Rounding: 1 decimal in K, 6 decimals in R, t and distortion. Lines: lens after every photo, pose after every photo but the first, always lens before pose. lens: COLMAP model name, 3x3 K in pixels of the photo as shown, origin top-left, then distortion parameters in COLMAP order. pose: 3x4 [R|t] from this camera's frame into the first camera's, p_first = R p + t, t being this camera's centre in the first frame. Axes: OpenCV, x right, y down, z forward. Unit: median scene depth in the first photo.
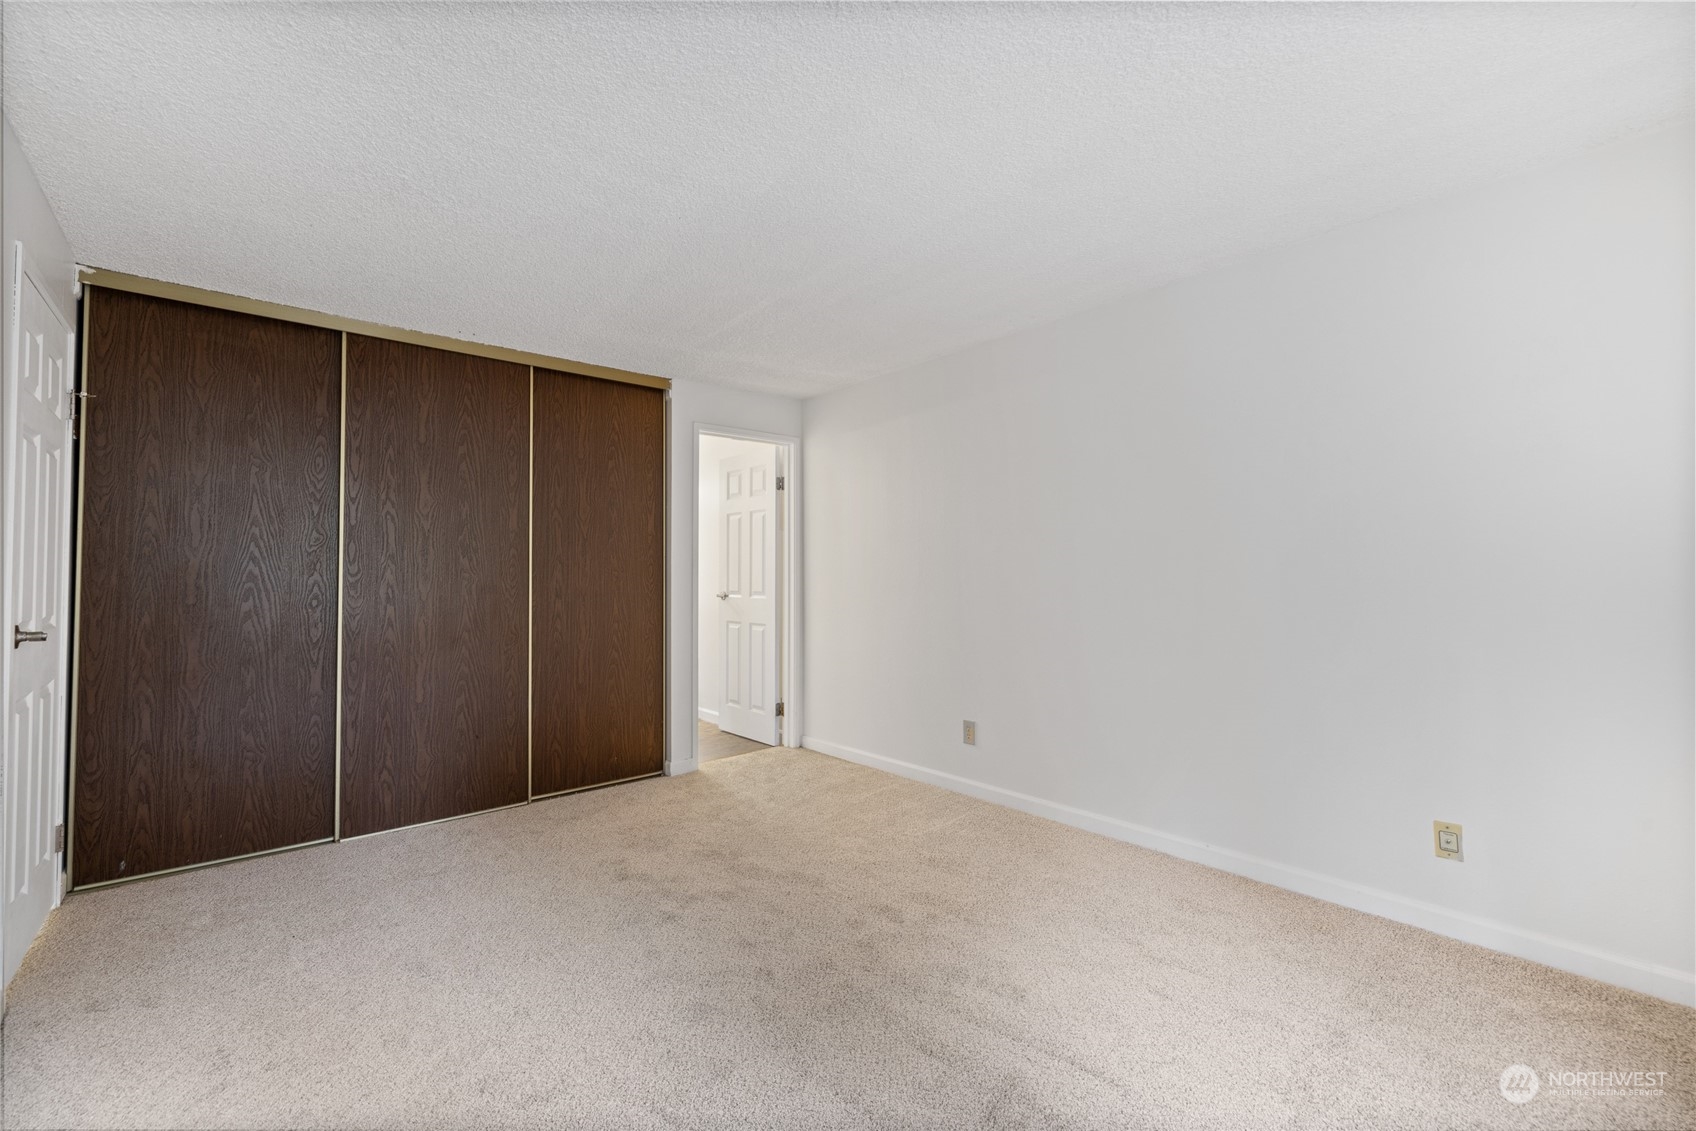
lens RADIAL K [[720.3, 0, 846.6], [0, 720.3, 564.3], [0, 0, 1]] dist [-0.011013, 0.002282]
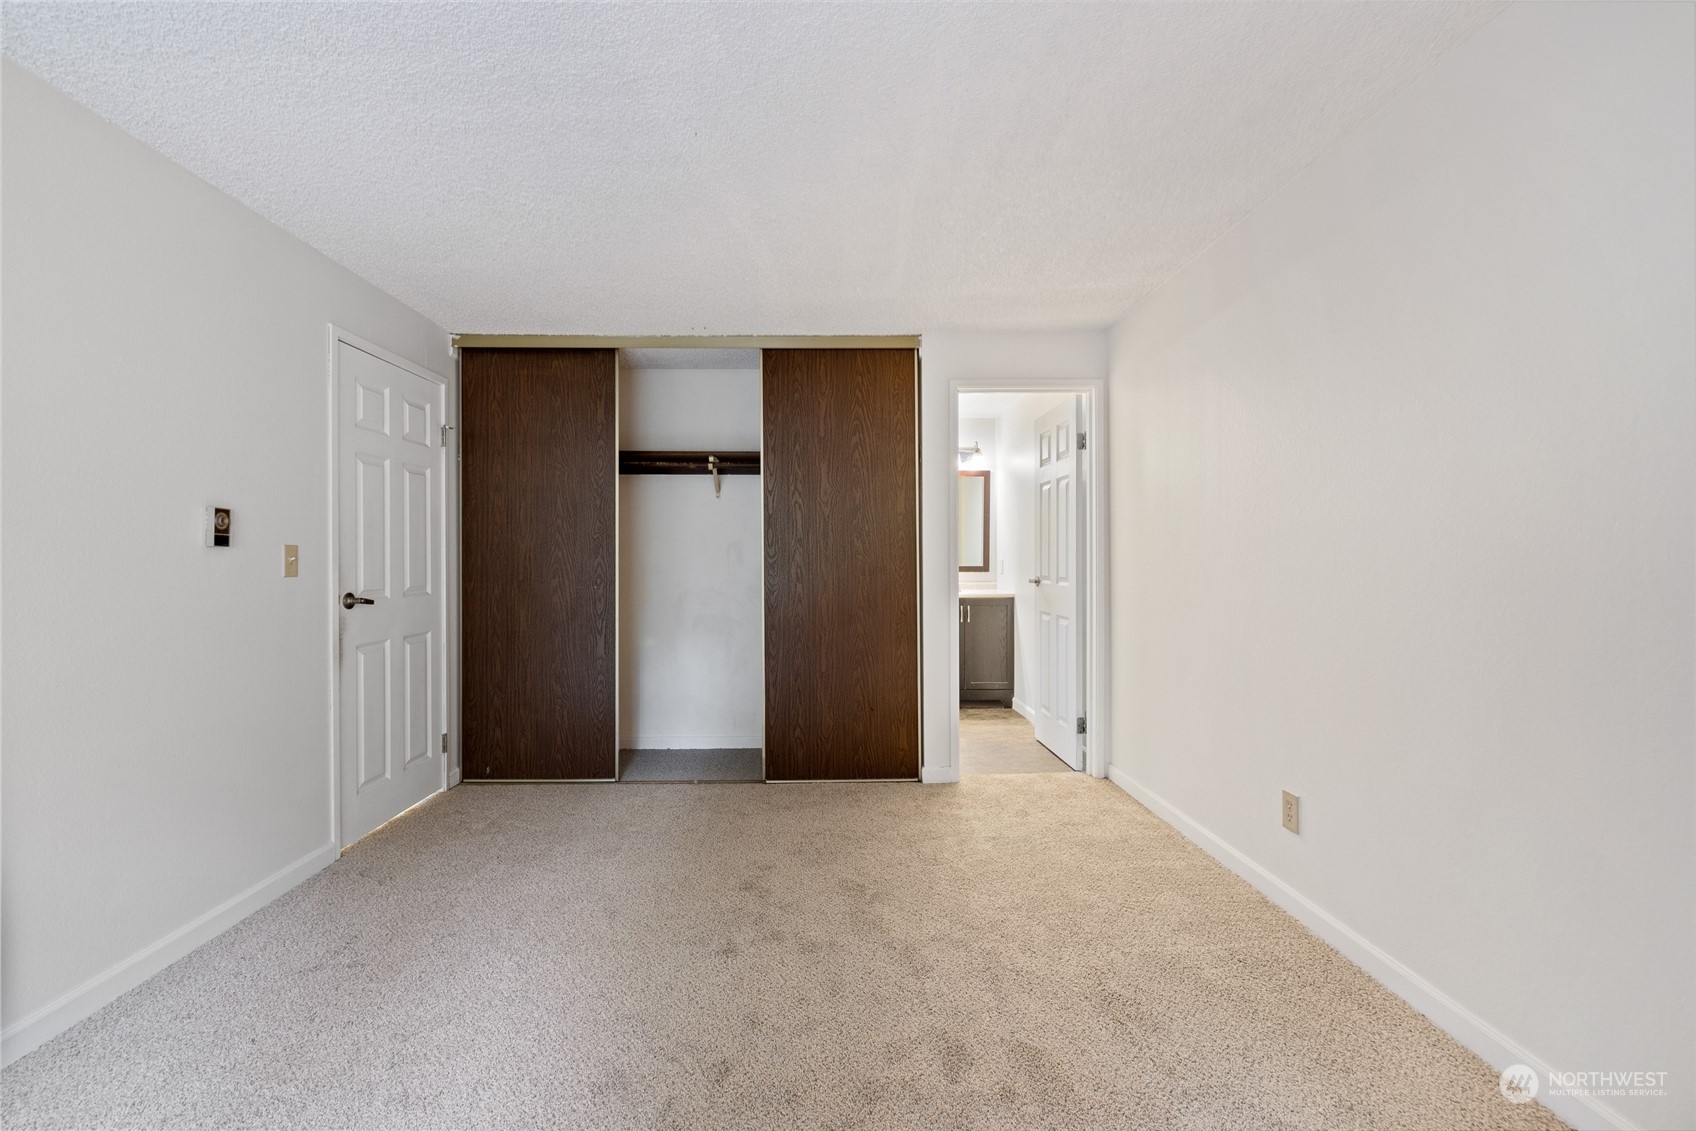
lens RADIAL K [[720.3, 0, 843.1], [0, 720.3, 560.3], [0, 0, 1]] dist [-0.011013, 0.002282]
pose [[0.759884, 0.003205, -0.650051, 0.278583], [0.010978, 0.999782, 0.017762, 0.002001], [0.649966, -0.020634, 0.759683, 0.286189]]
